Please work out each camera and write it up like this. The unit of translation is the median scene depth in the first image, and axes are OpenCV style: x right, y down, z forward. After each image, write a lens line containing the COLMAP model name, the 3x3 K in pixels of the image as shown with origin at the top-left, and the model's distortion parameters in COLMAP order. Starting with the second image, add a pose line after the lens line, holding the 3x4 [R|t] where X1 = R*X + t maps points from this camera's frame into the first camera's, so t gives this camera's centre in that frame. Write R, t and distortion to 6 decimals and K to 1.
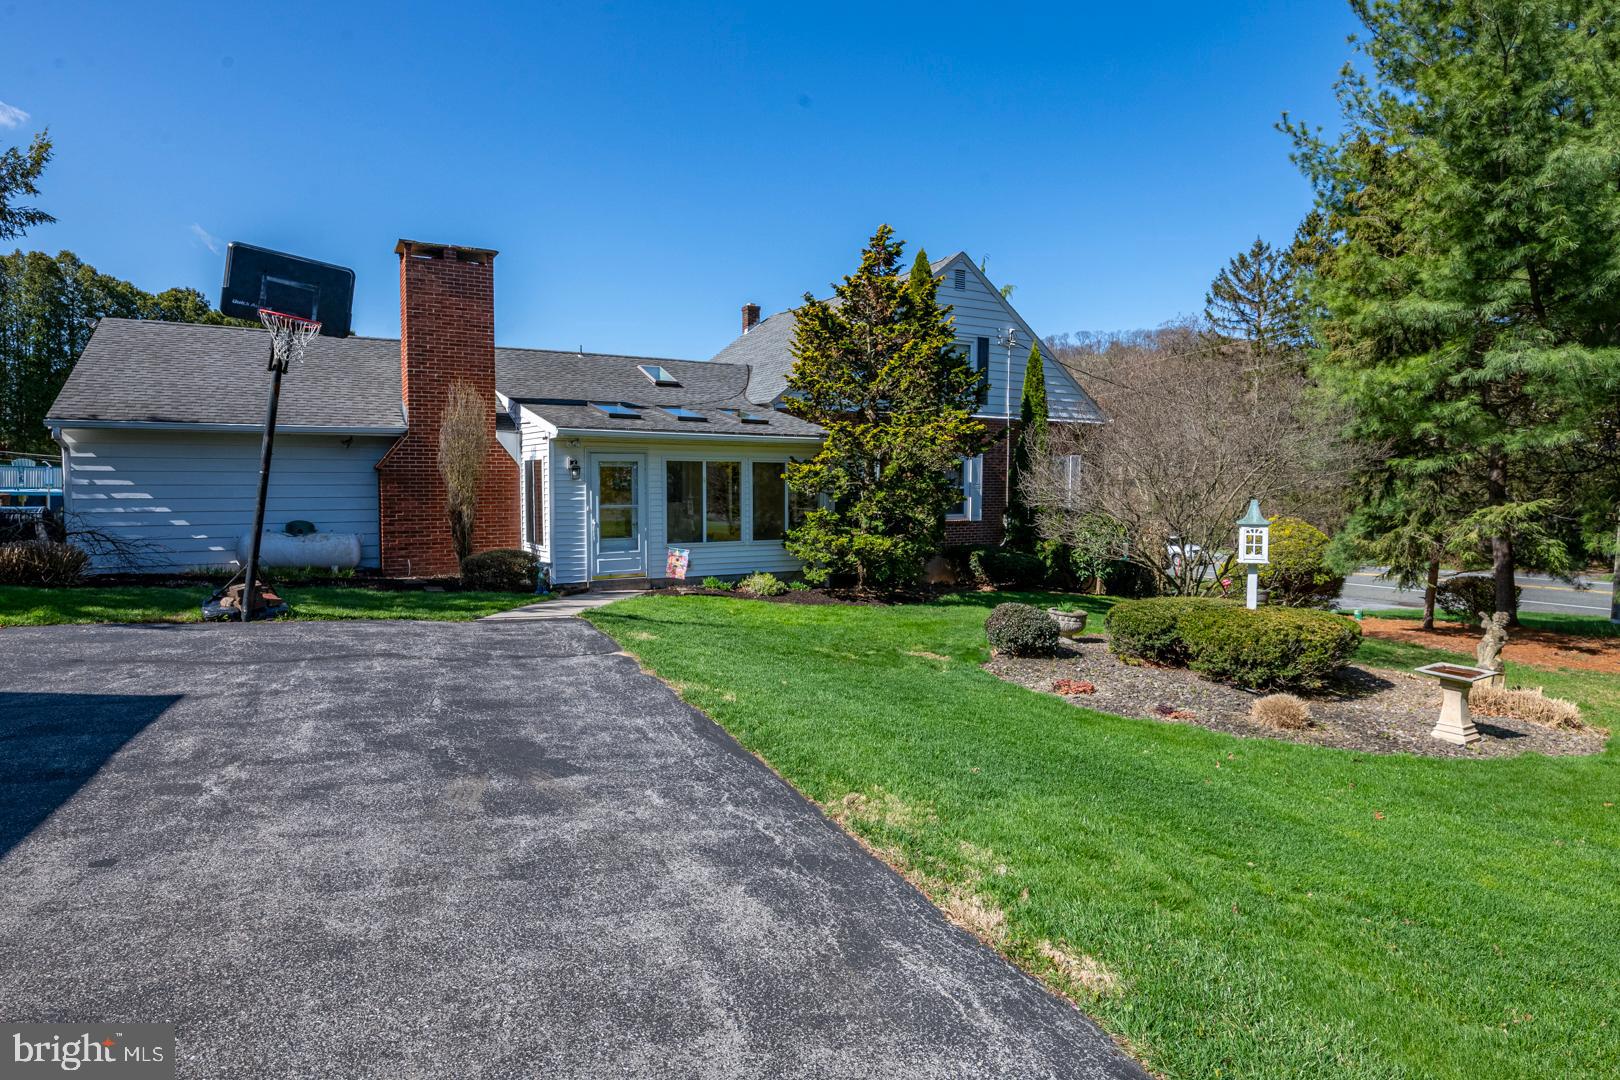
lens RADIAL K [[865.2, 0, 818.7], [0, 865.2, 531.7], [0, 0, 1]] dist [0.015716, -0.010438]
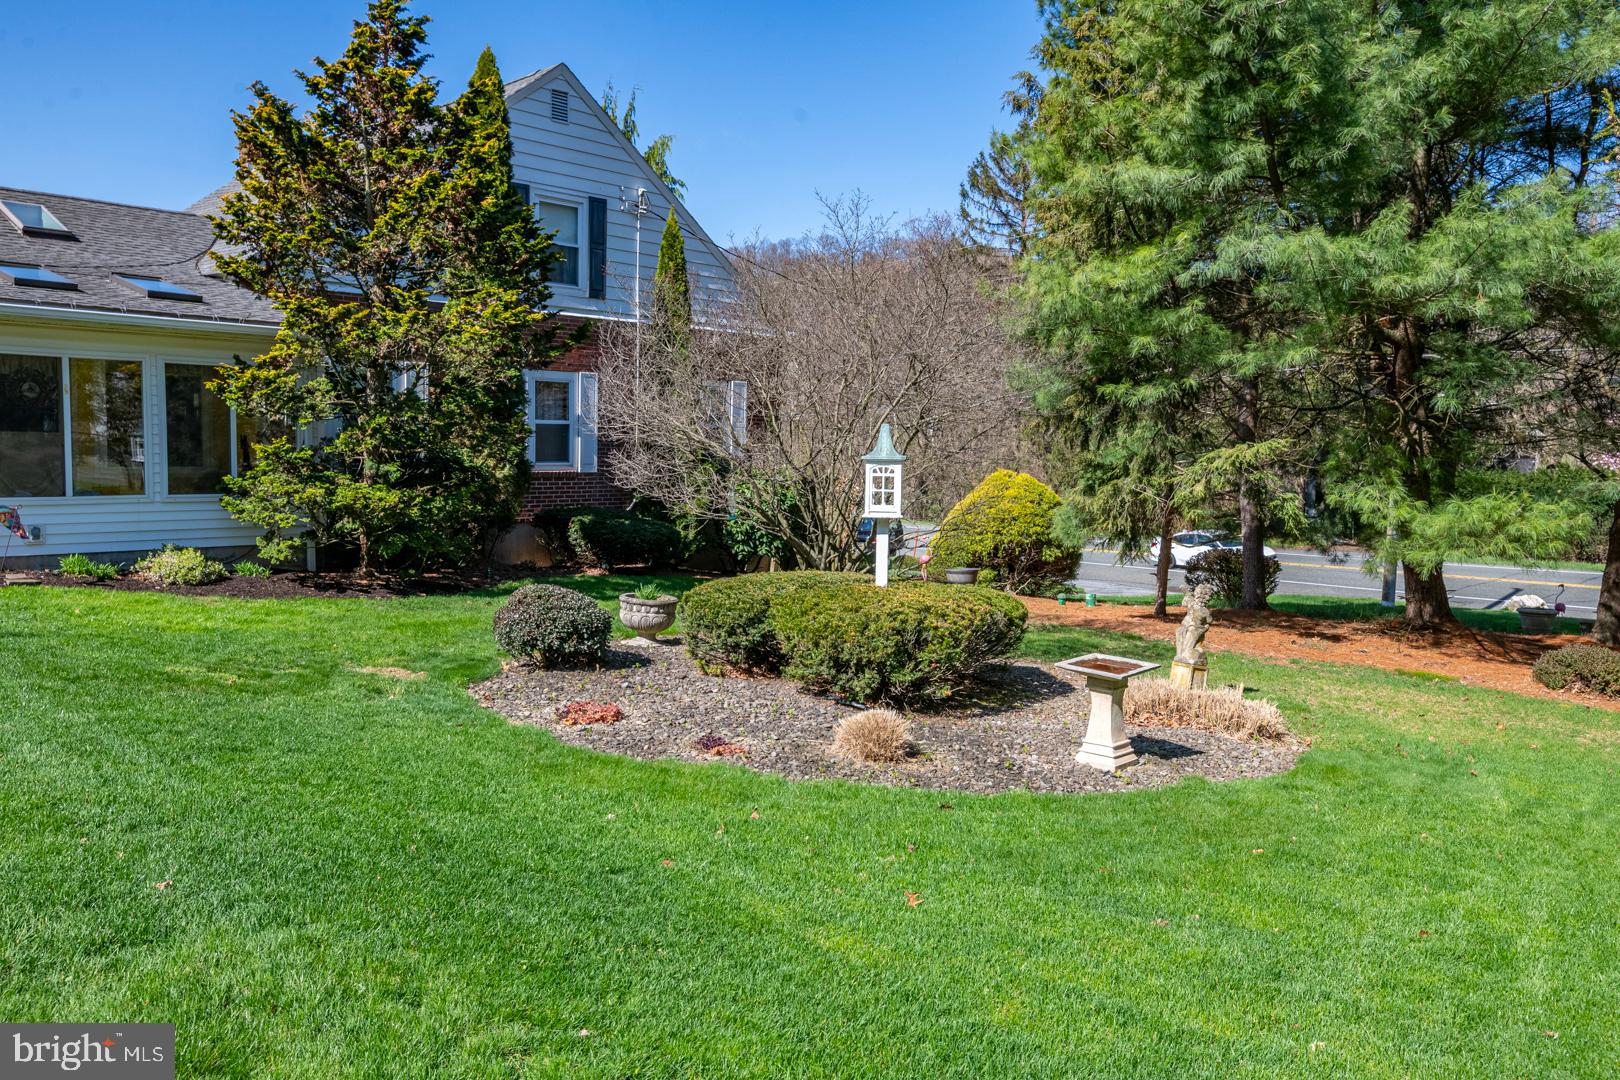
lens RADIAL K [[1183.3, 0, 808.7], [0, 1183.3, 544.3], [0, 0, 1]] dist [0.041574, 0.006064]
pose [[0.965398, -0.006978, 0.260687, 0.145826], [-0.000889, 0.999548, 0.030049, 0.020737], [-0.260779, -0.029241, 0.964956, 0.089292]]
